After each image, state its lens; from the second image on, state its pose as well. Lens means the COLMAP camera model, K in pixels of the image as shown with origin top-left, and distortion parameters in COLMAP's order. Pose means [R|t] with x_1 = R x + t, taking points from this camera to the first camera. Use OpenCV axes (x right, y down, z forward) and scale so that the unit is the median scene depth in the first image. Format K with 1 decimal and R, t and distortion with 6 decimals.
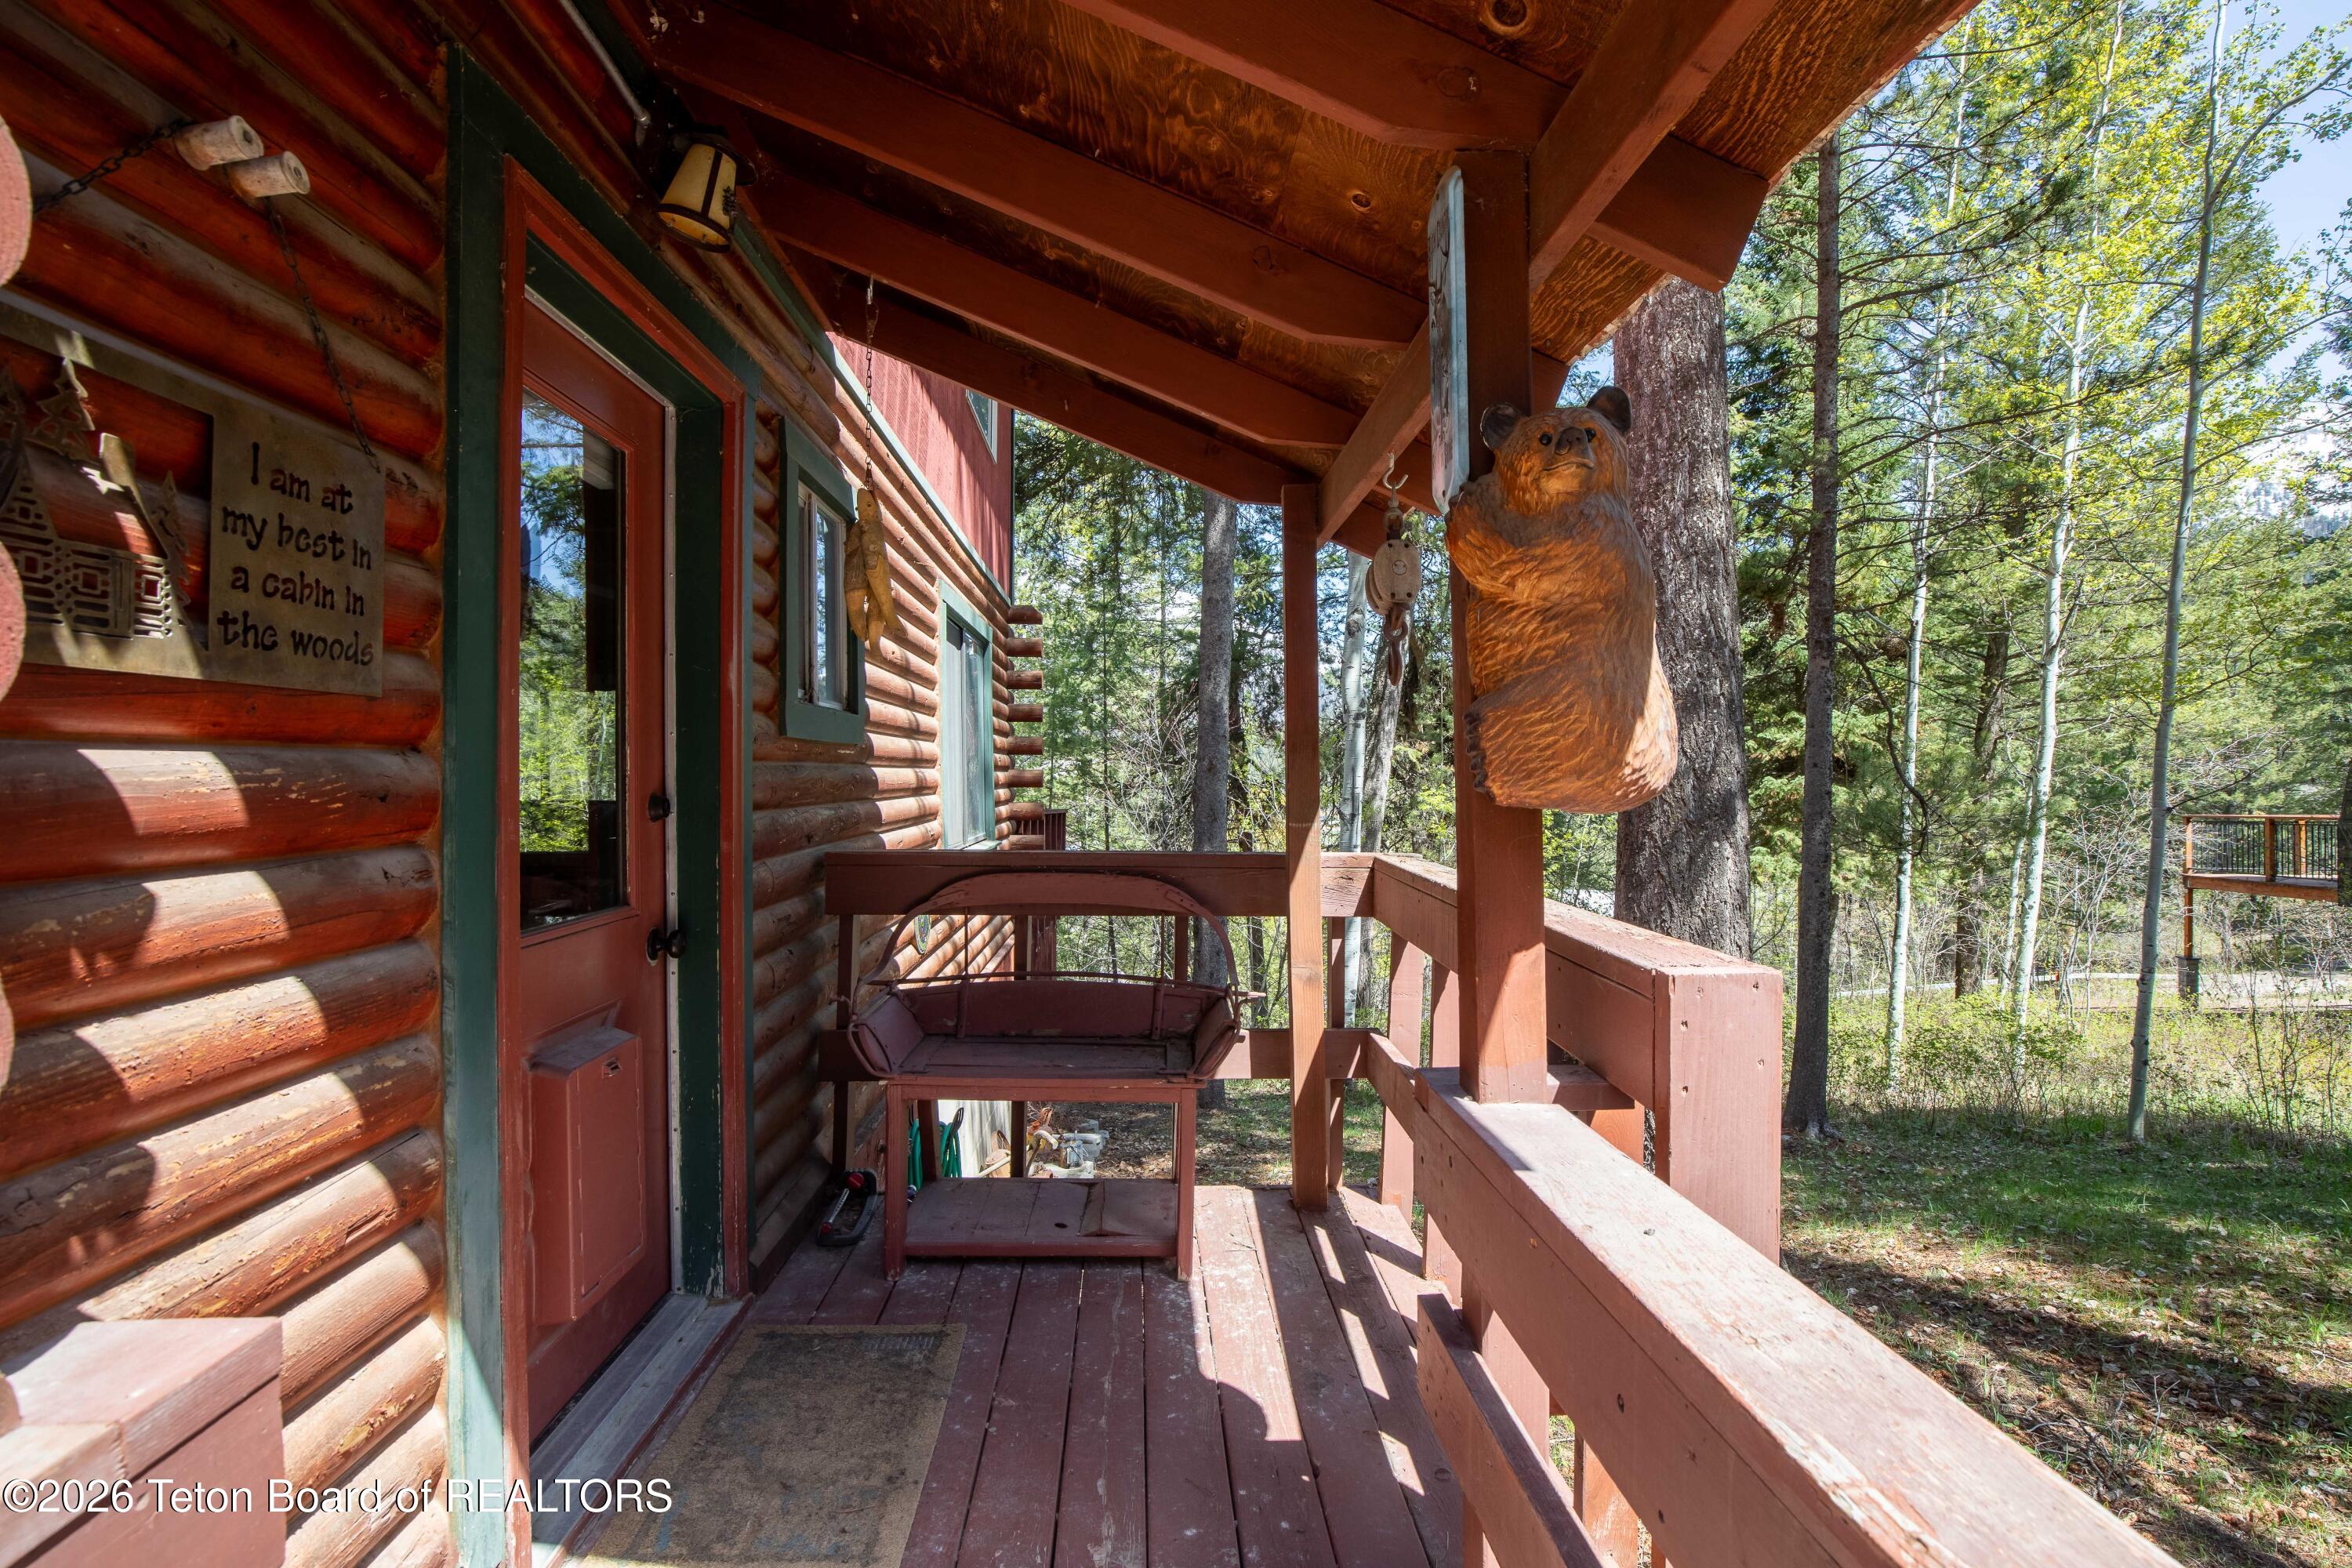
lens RADIAL K [[1062.3, 0, 1187.9], [0, 1062.3, 782.3], [0, 0, 1]] dist [-0.040047, 0.008525]
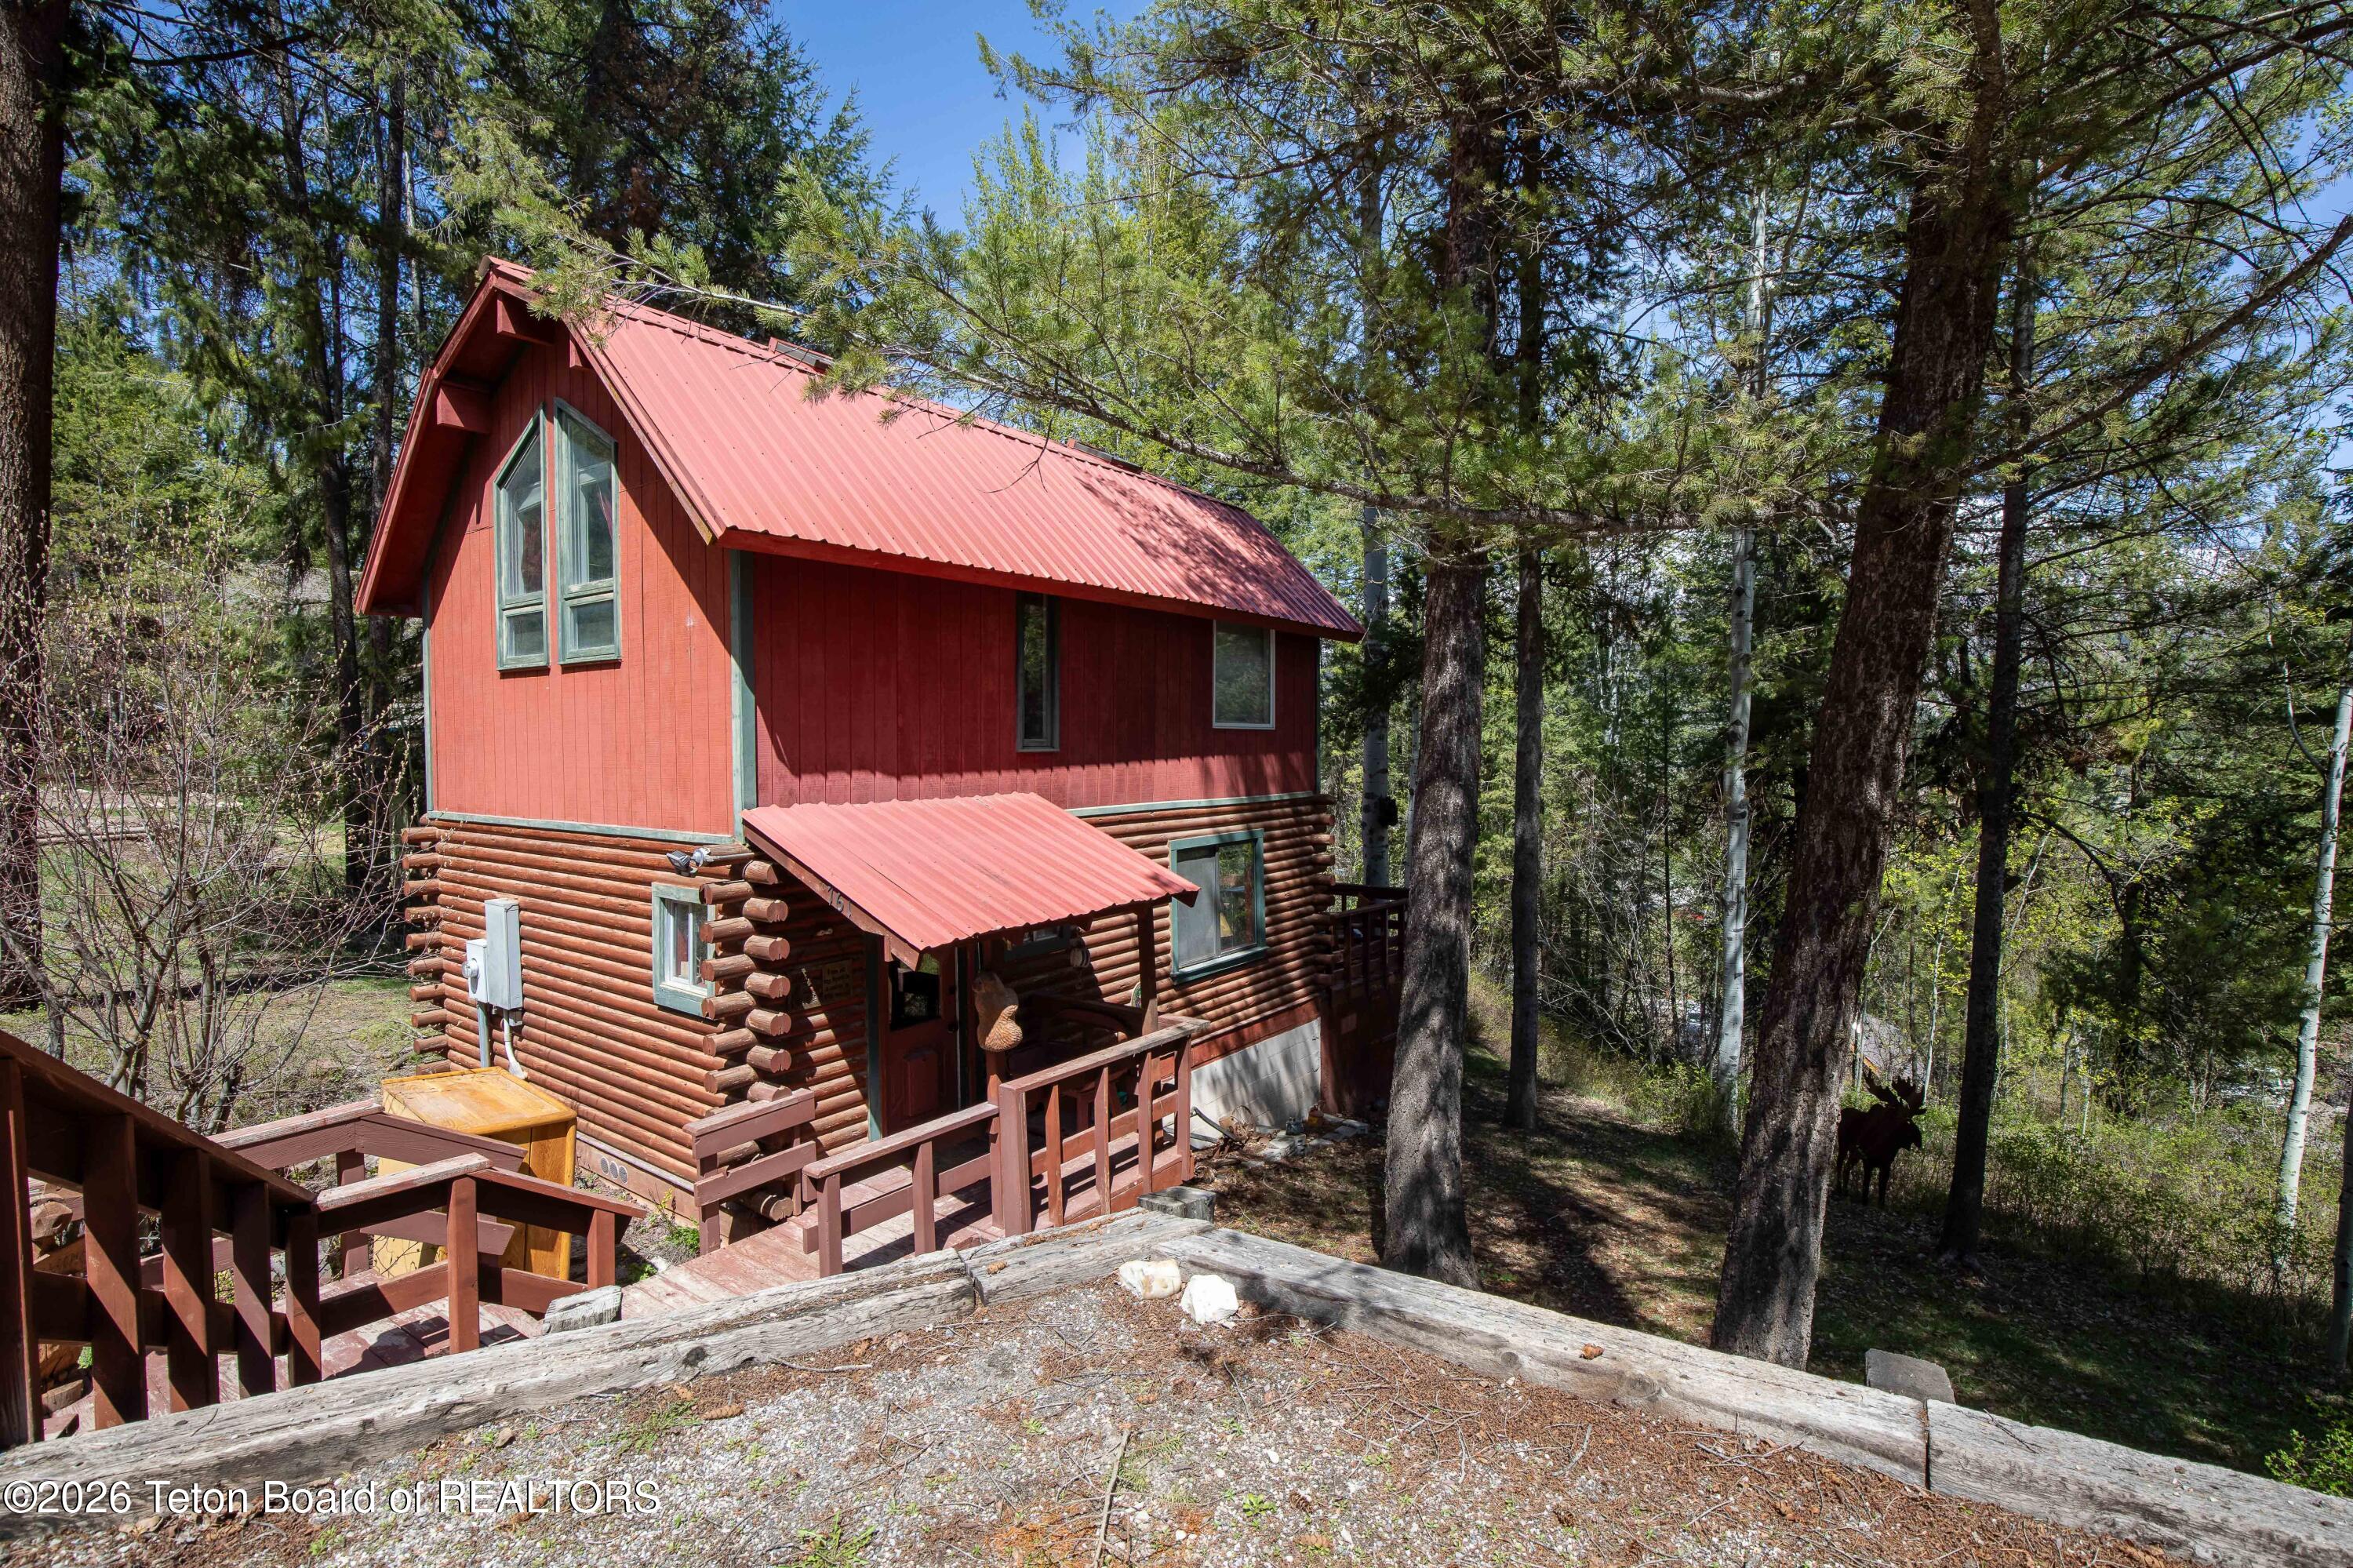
lens RADIAL K [[1062.8, 0, 1188.4], [0, 1062.8, 782.3], [0, 0, 1]] dist [-0.040047, 0.008525]
pose [[0.781151, 0.026524, -0.623778, 5.579888], [-0.005673, 0.999357, 0.035389, -1.919859], [0.624316, -0.024106, 0.780800, -3.107352]]
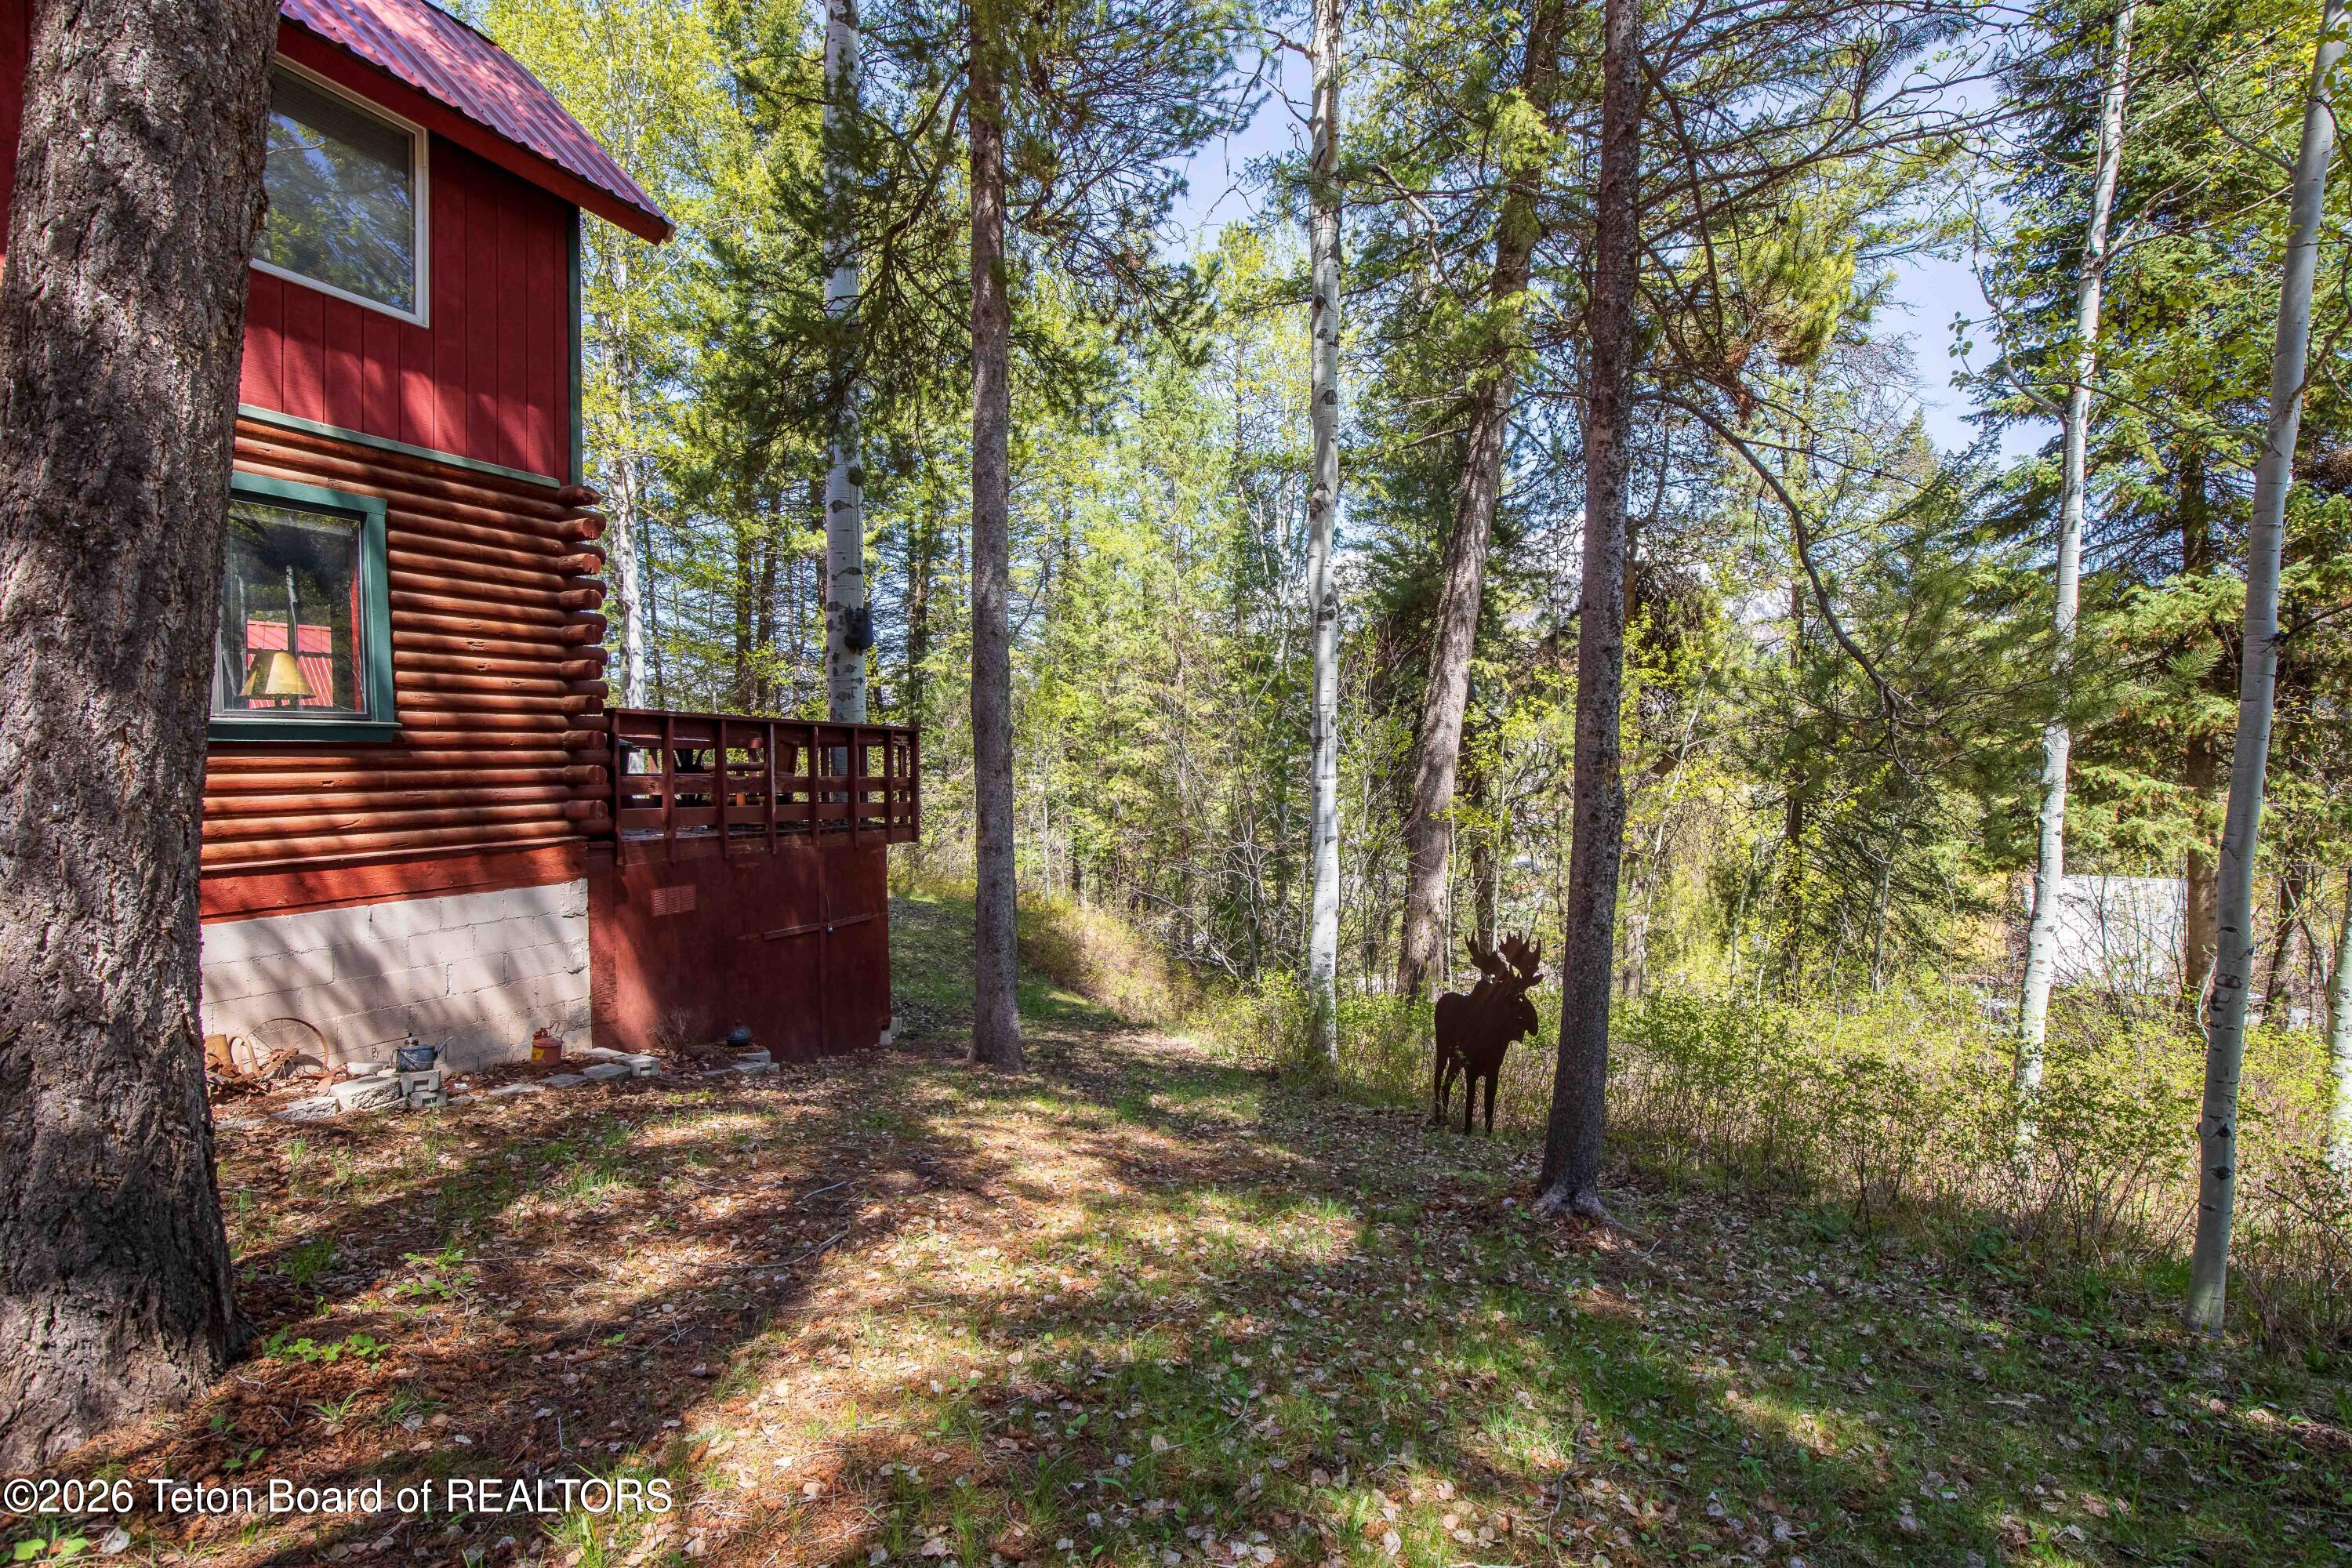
lens RADIAL K [[1062.3, 0, 1187.9], [0, 1062.3, 782.3], [0, 0, 1]] dist [-0.040047, 0.008525]
pose [[0.902280, 0.010896, -0.431012, 5.819083], [0.000636, 0.999646, 0.026604, 0.568971], [0.431150, -0.024279, 0.901954, 3.244741]]
